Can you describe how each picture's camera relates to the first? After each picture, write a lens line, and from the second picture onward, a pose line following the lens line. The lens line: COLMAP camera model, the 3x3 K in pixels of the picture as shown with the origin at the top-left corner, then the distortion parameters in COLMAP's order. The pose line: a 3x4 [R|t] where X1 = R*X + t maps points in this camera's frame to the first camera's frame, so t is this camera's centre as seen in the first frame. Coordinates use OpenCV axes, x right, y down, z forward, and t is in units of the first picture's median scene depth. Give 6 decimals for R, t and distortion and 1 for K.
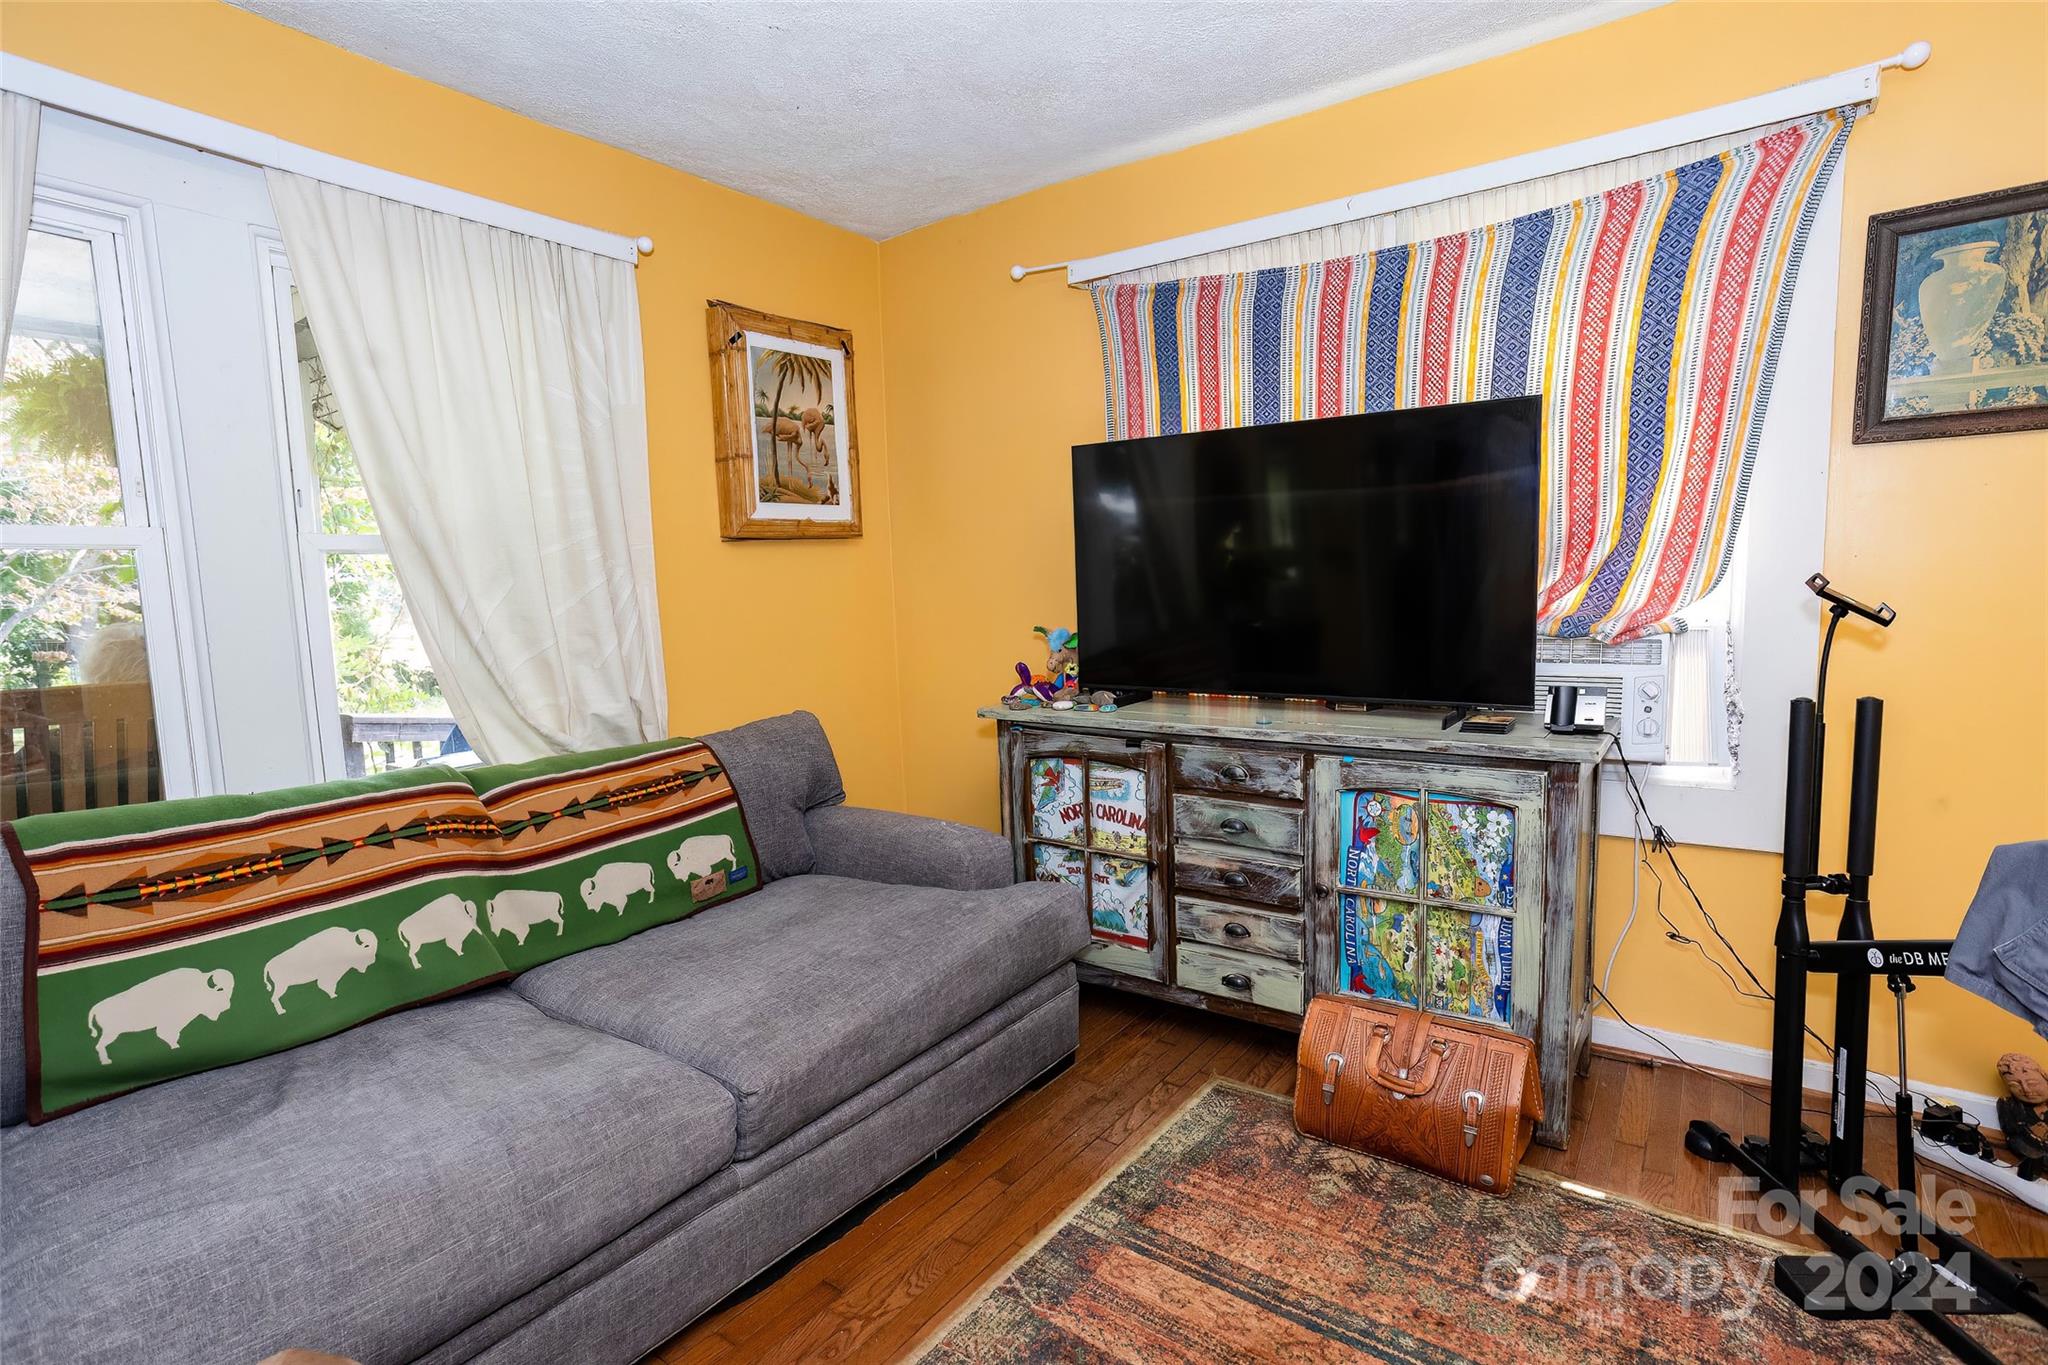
lens RADIAL K [[997.9, 0, 1017.7], [0, 997.9, 683.1], [0, 0, 1]] dist [-0.052511, 0.037093]
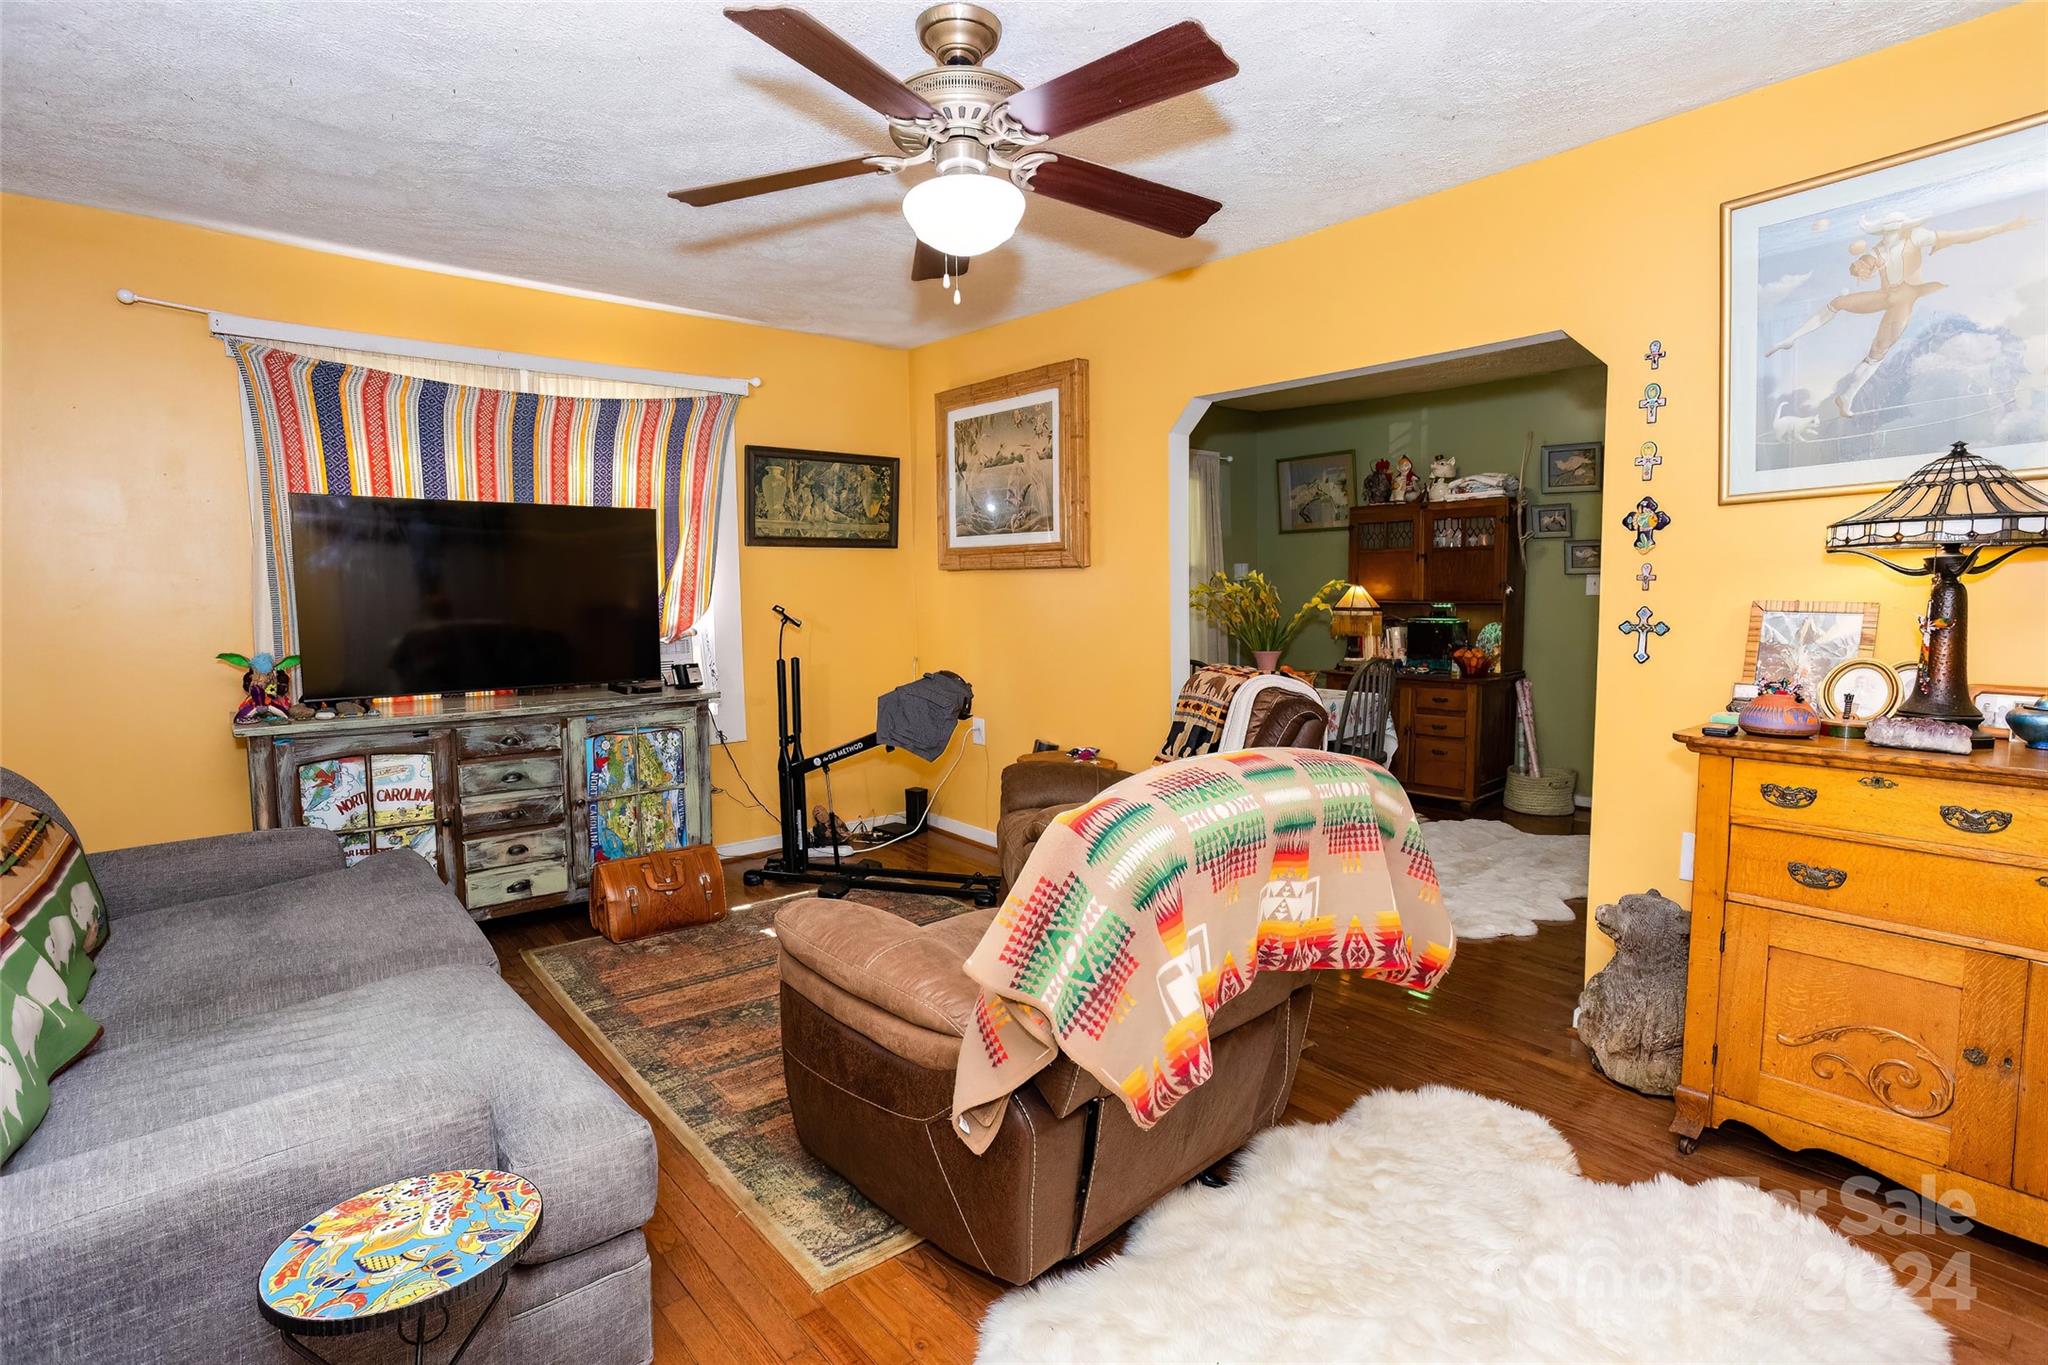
lens RADIAL K [[1009.4, 0, 1025.3], [0, 1009.4, 685.4], [0, 0, 1]] dist [-0.053180, 0.037752]
pose [[0.234463, -0.068732, 0.969692, -1.004387], [0.101199, 0.993803, 0.045972, 0.018755], [-0.966843, 0.087353, 0.239965, -0.086530]]
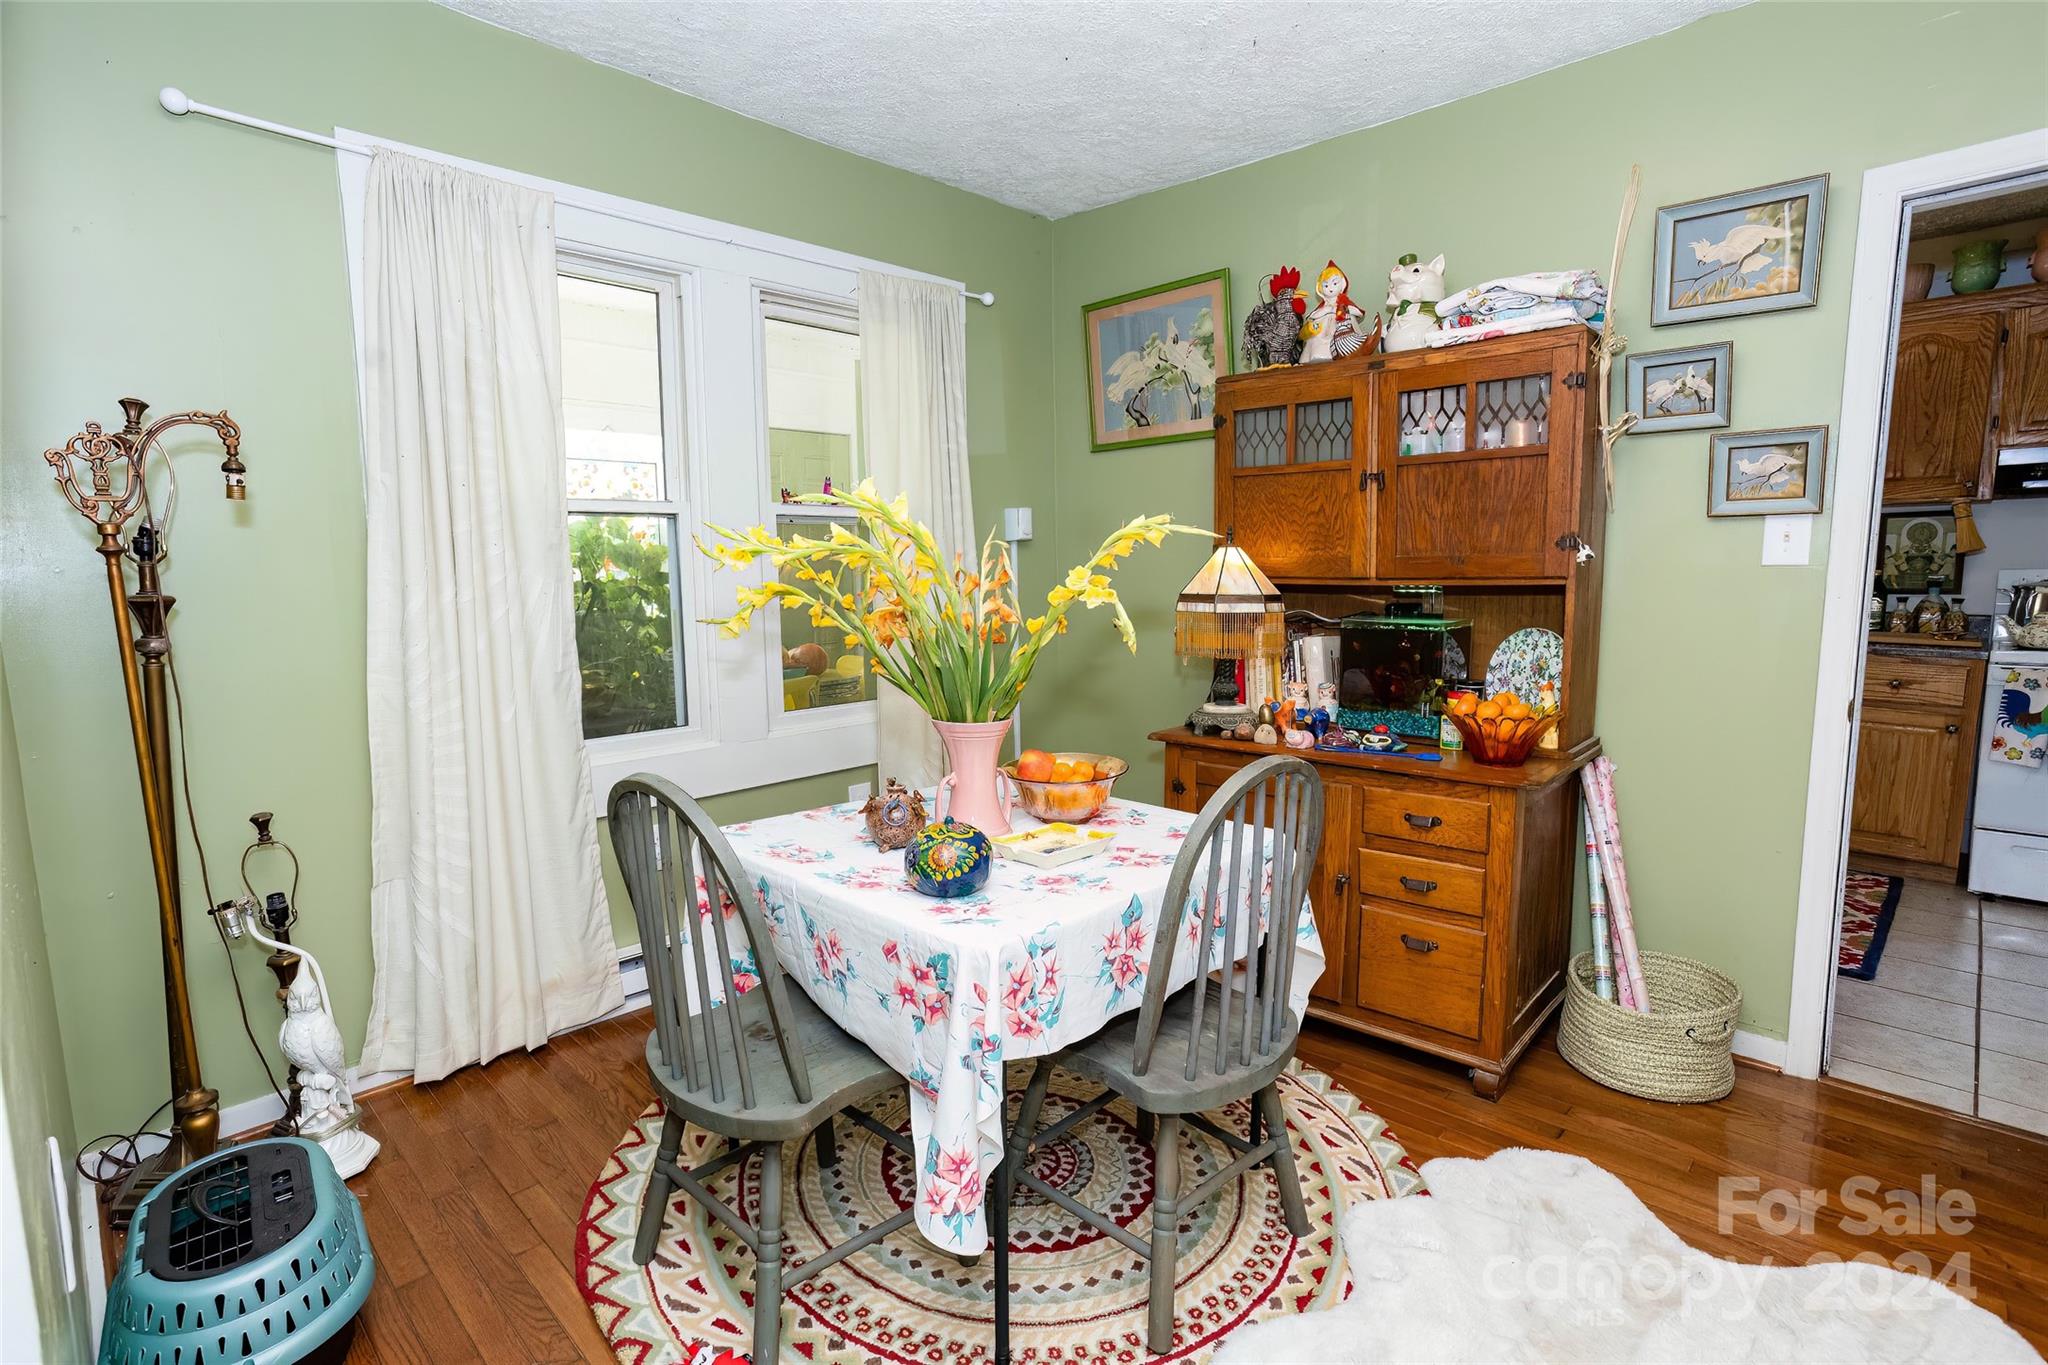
lens RADIAL K [[1002.0, 0, 1018.2], [0, 1002.0, 686.6], [0, 0, 1]] dist [-0.054019, 0.036285]
pose [[0.154194, -0.091800, 0.983767, 0.454288], [0.107767, 0.991297, 0.075611, 0.015895], [-0.982146, 0.094358, 0.162745, -0.238747]]
